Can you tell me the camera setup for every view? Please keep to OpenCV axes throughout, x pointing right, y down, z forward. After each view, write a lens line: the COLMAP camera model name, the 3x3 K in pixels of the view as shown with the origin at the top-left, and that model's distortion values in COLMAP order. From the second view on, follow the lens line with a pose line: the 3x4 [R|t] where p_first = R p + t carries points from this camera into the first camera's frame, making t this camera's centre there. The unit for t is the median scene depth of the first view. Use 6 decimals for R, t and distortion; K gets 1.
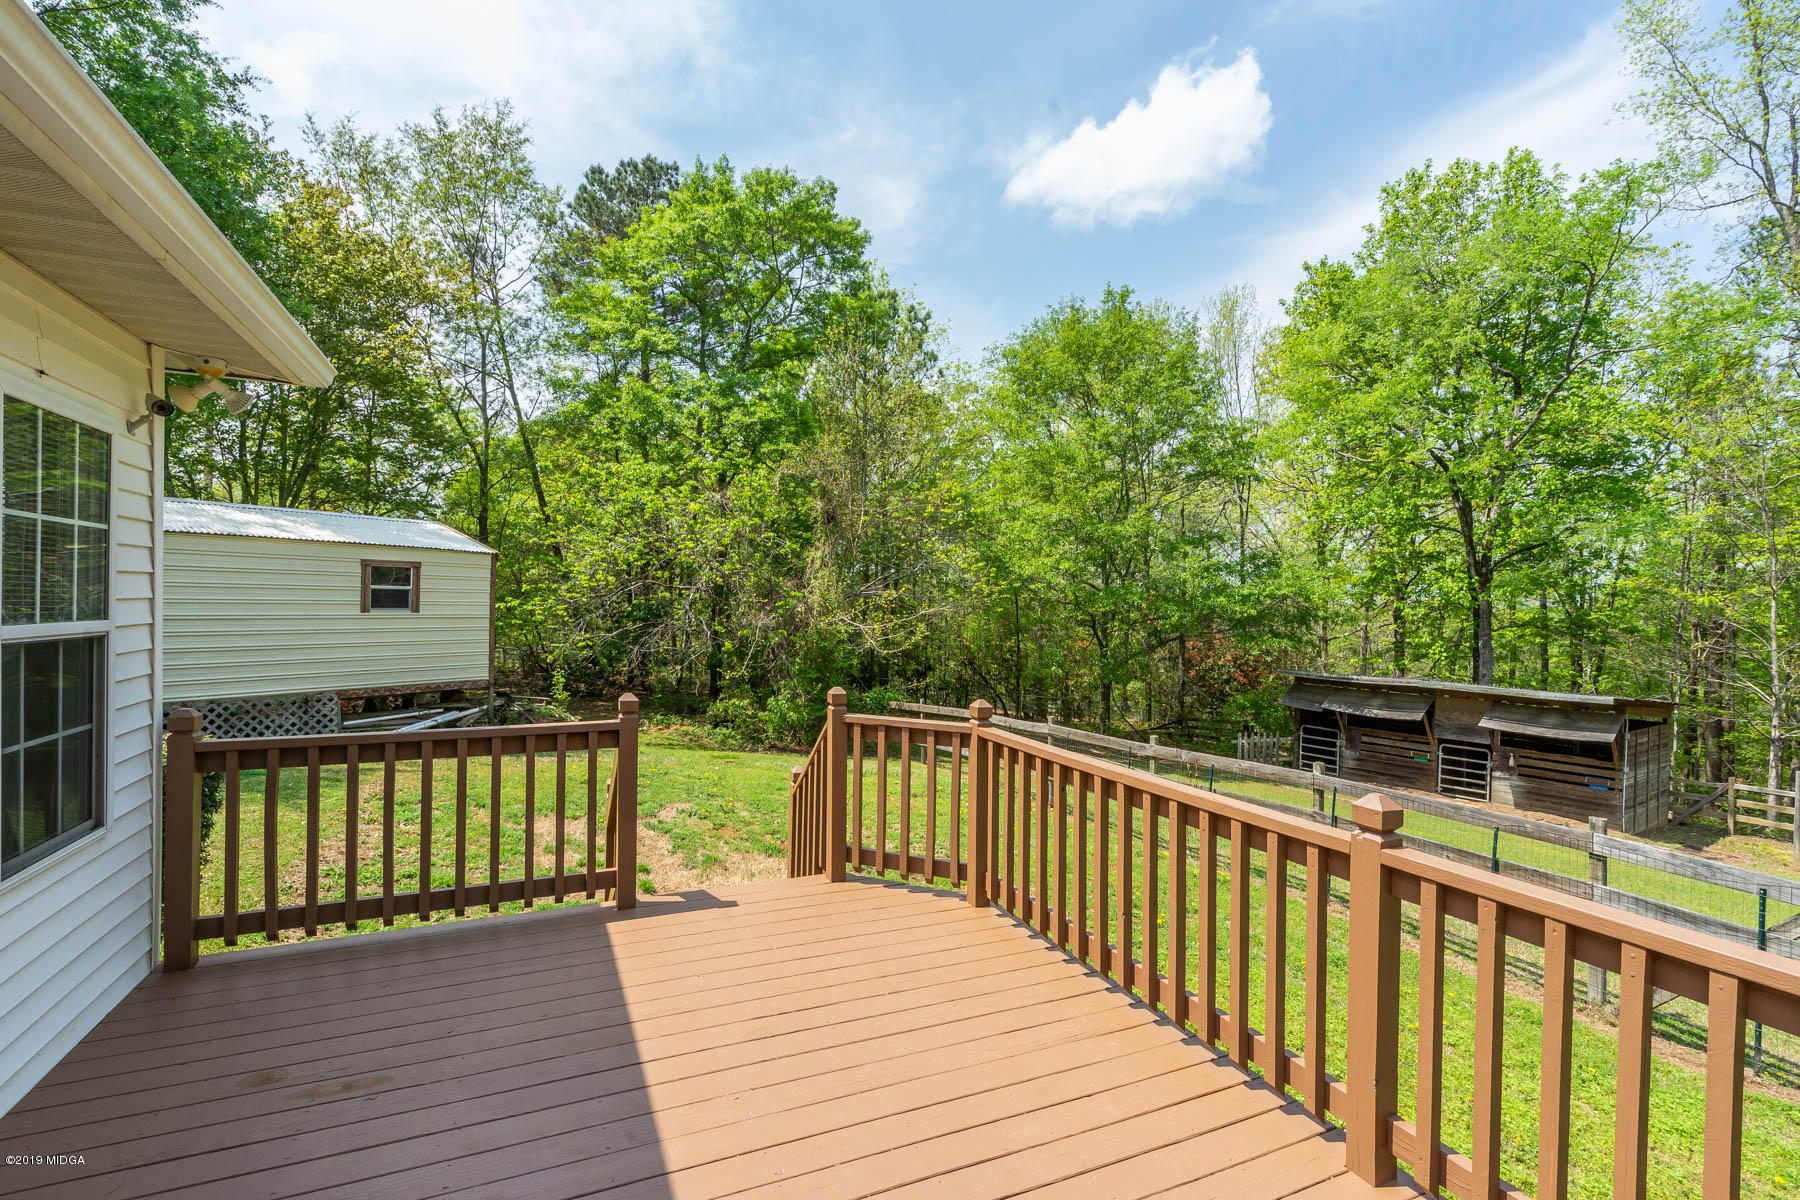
lens RADIAL K [[823.7, 0, 901.0], [0, 823.7, 604.4], [0, 0, 1]] dist [-0.000334, 0.000175]
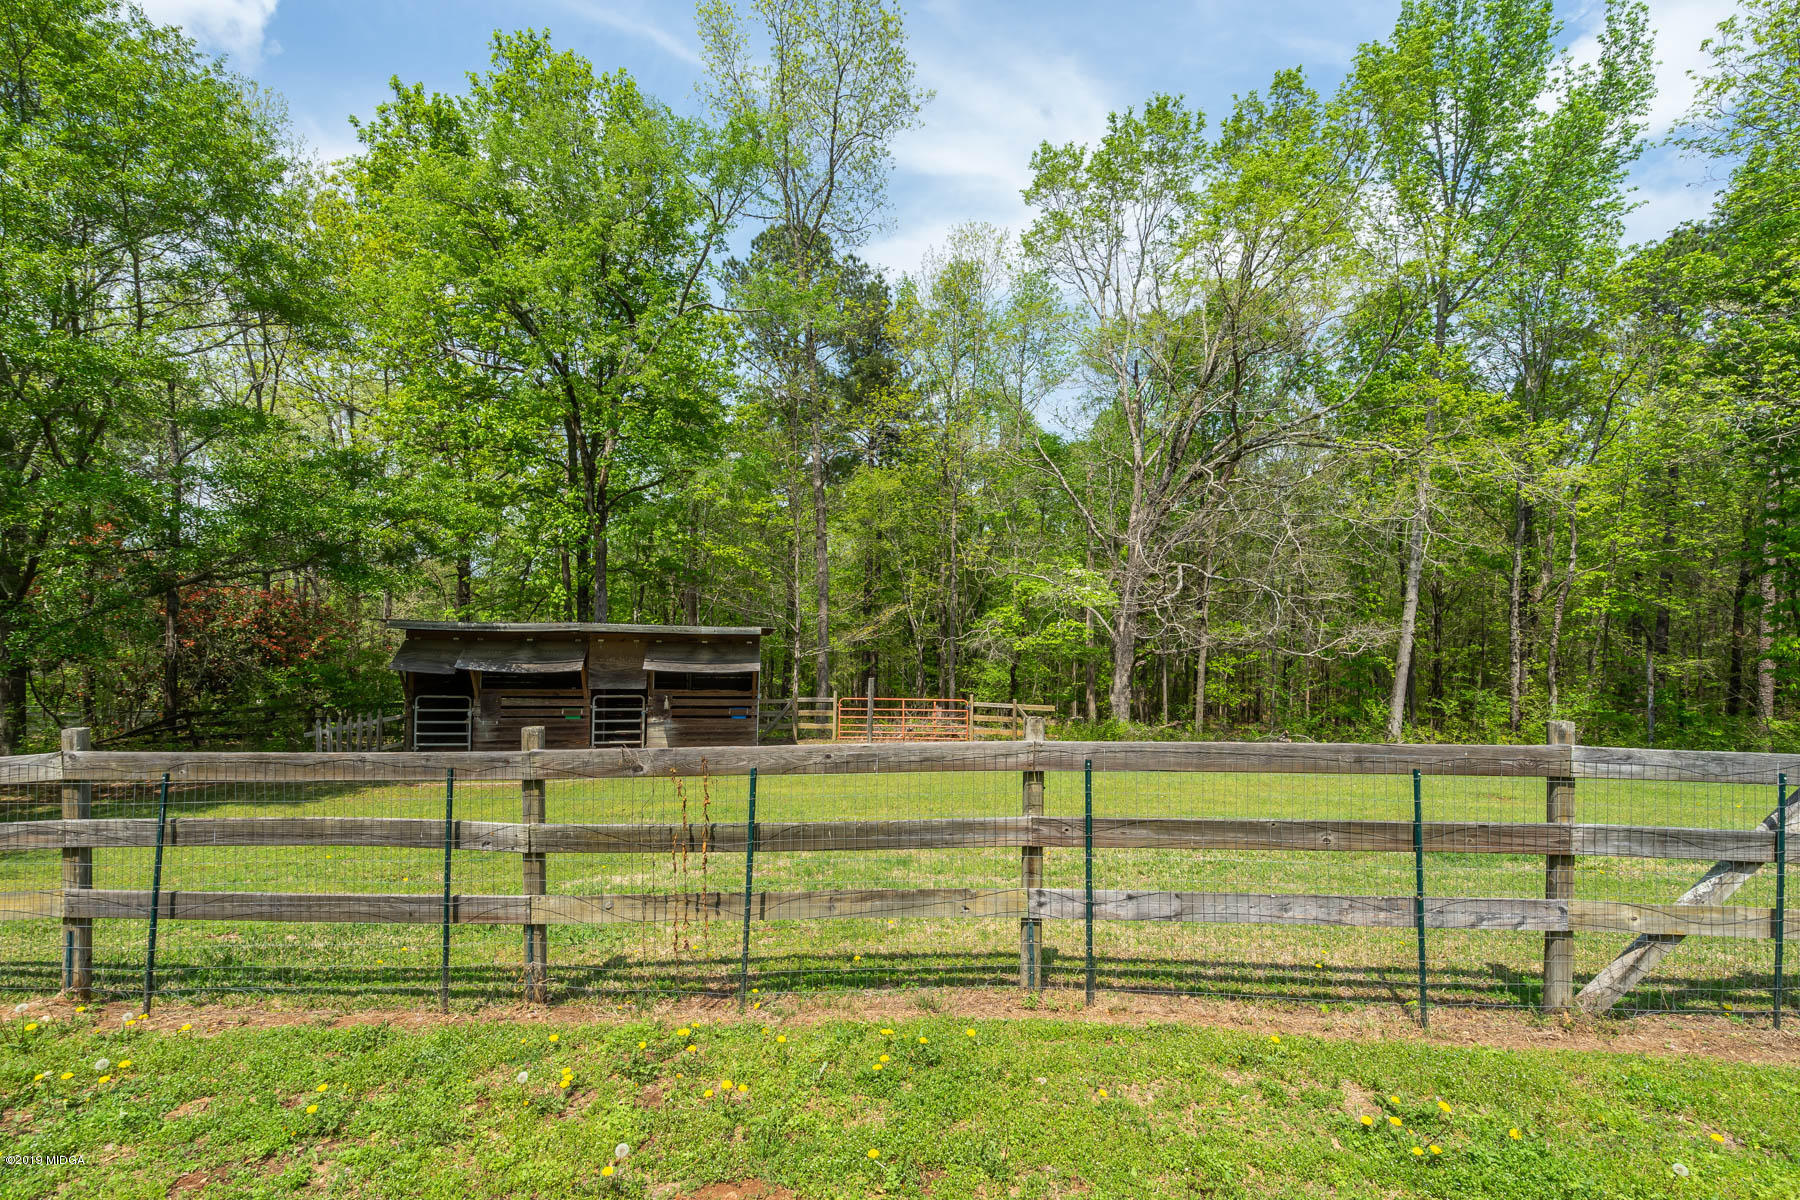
lens RADIAL K [[818.1, 0, 919.6], [0, 818.1, 594.5], [0, 0, 1]] dist [-0.000829, 0.000149]
pose [[0.420303, -0.012334, 0.907300, 0.016103], [-0.010742, 0.999770, 0.018568, 0.036719], [-0.907320, -0.017551, 0.420074, 0.279391]]
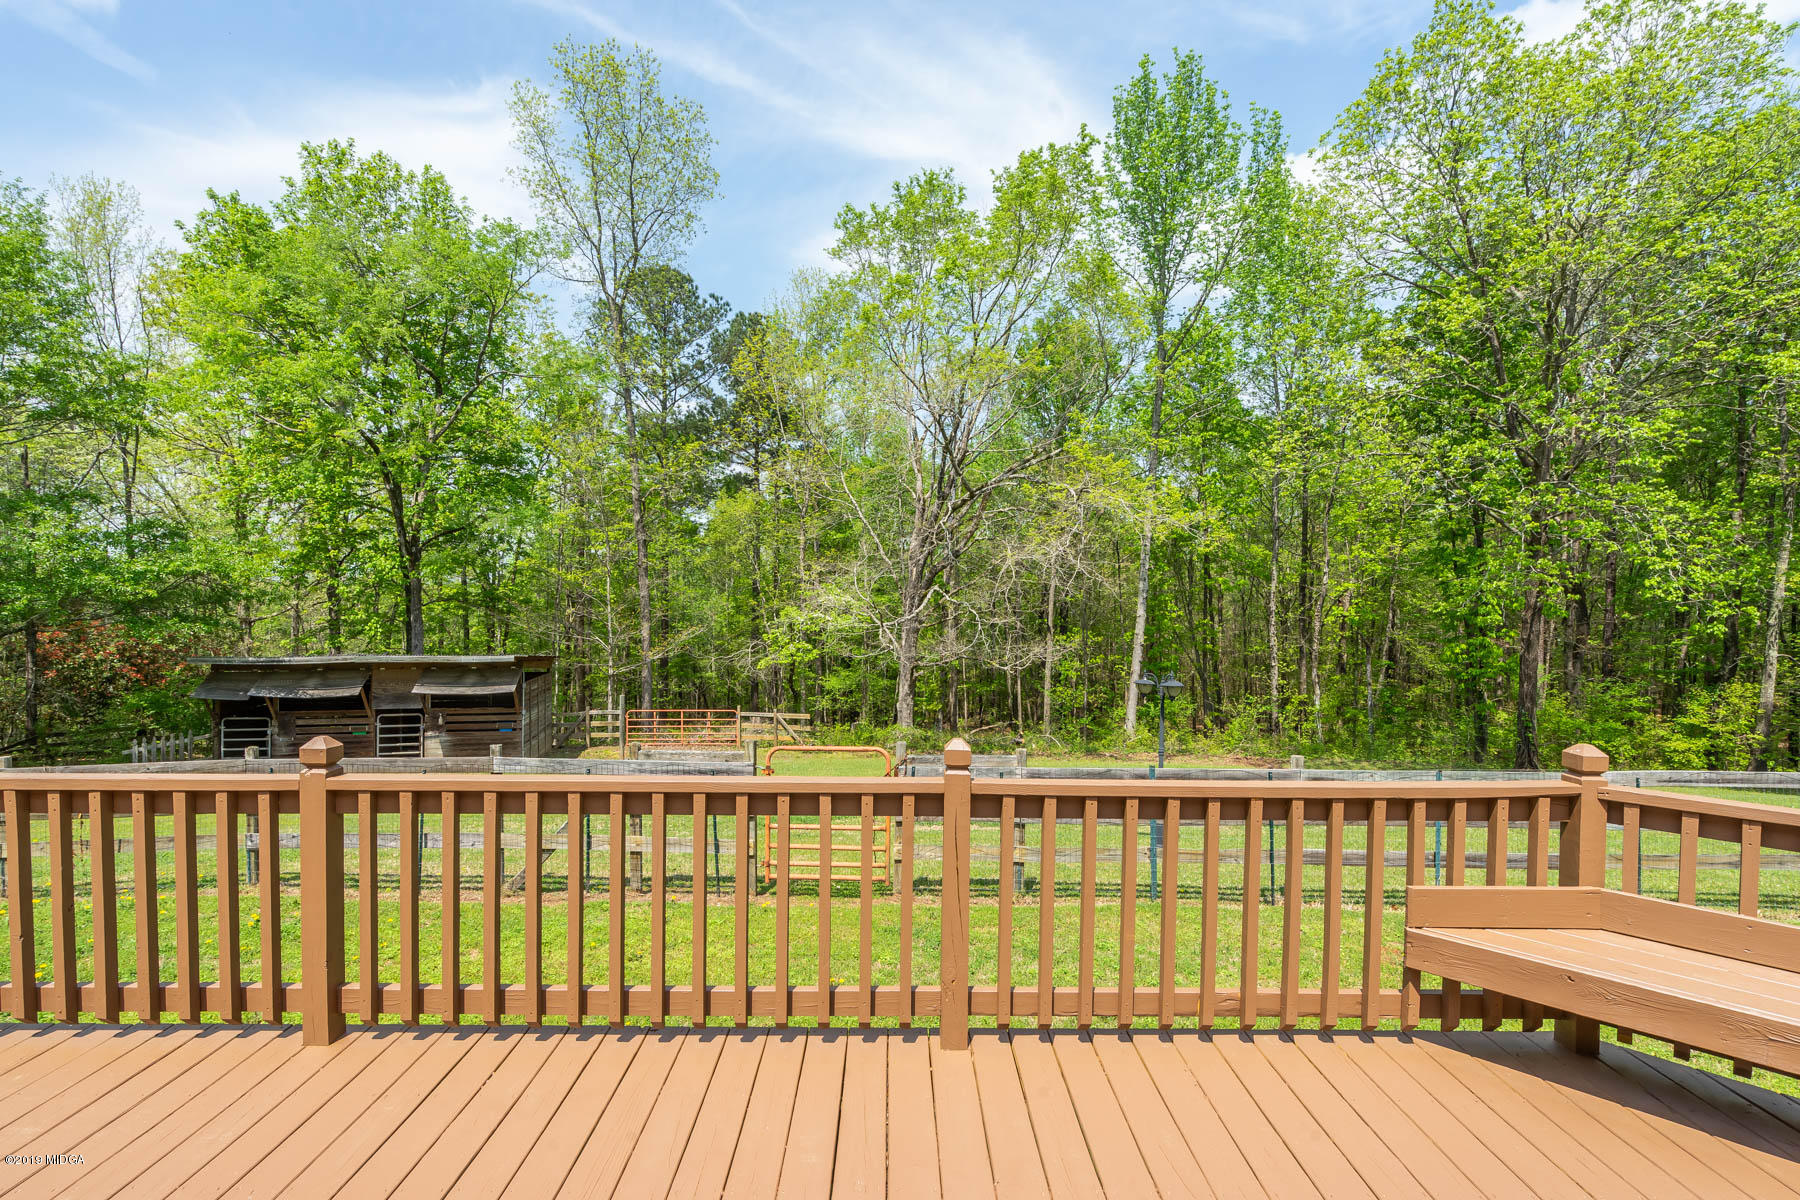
lens RADIAL K [[823.7, 0, 901.0], [0, 823.7, 604.4], [0, 0, 1]] dist [-0.000334, 0.000175]
pose [[0.410585, -0.031310, 0.911285, -0.017921], [0.005442, 0.999477, 0.031888, -0.000582], [-0.911806, -0.008133, 0.410540, -0.029077]]
